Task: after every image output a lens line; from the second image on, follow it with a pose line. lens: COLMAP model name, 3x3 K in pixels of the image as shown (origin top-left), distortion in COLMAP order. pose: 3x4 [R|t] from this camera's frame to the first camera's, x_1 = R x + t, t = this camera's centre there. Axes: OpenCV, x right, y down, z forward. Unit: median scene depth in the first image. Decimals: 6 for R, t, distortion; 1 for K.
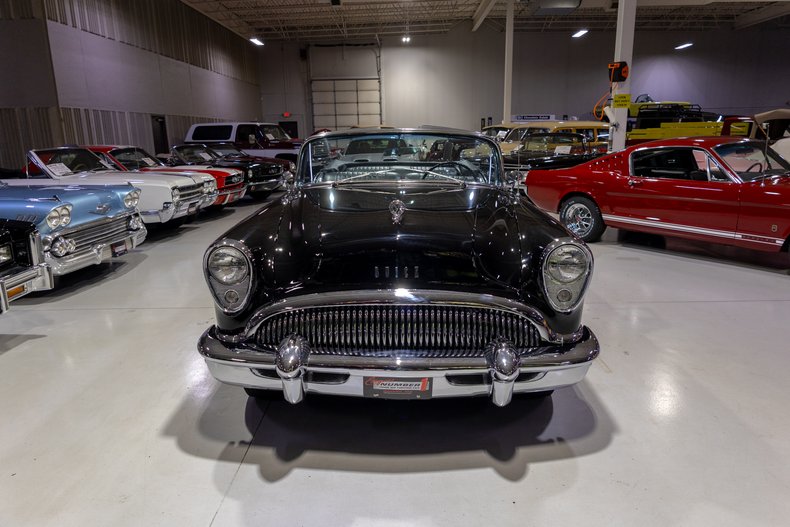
lens RADIAL K [[544.9, 0, 393.8], [0, 544.9, 263.2], [0, 0, 1]] dist [0.017592, -0.005054]
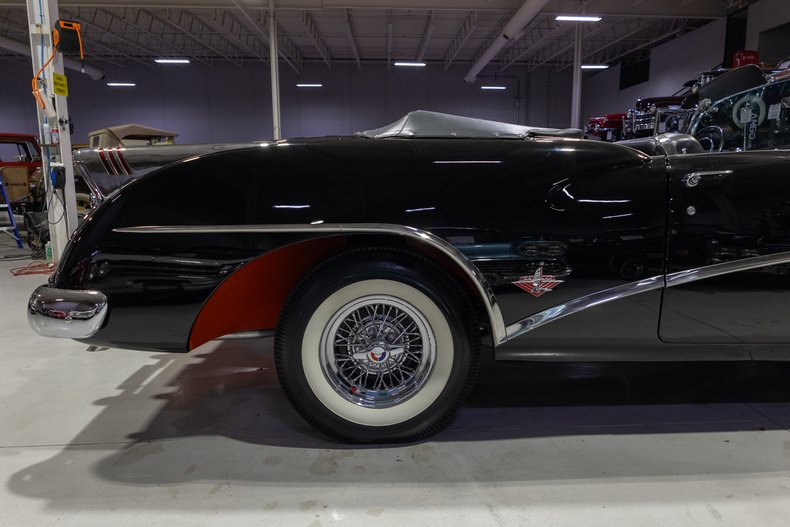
lens RADIAL K [[569.3, 0, 418.9], [0, 569.3, 261.8], [0, 0, 1]] dist [-0.000849, -0.003436]
pose [[-0.077183, -0.141532, 0.986920, -0.375003], [0.234220, 0.959597, 0.155931, -0.127960], [-0.969115, 0.243192, -0.040914, 0.837323]]
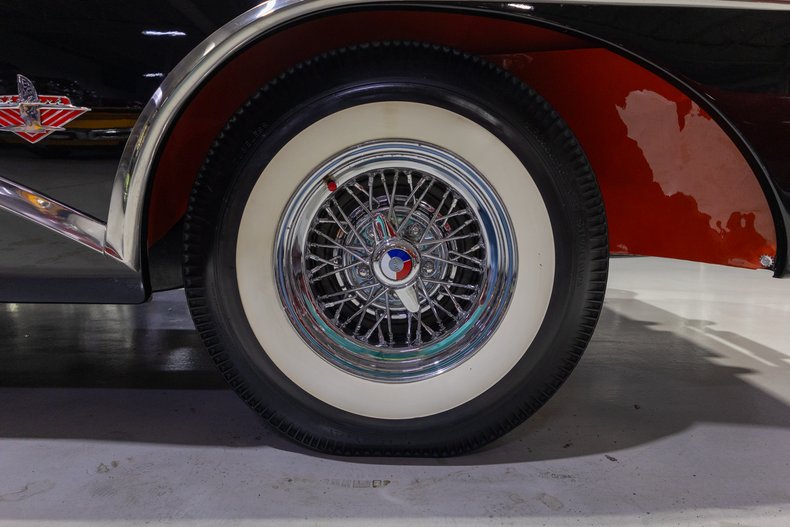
lens RADIAL K [[560.1, 0, 393.9], [0, 560.1, 260.2], [0, 0, 1]] dist [0.009643, -0.001991]
pose [[0.013876, 0.143949, -0.989488, 0.259489], [-0.250786, 0.958453, 0.135917, -0.068730], [0.967943, 0.246264, 0.049400, 0.843076]]
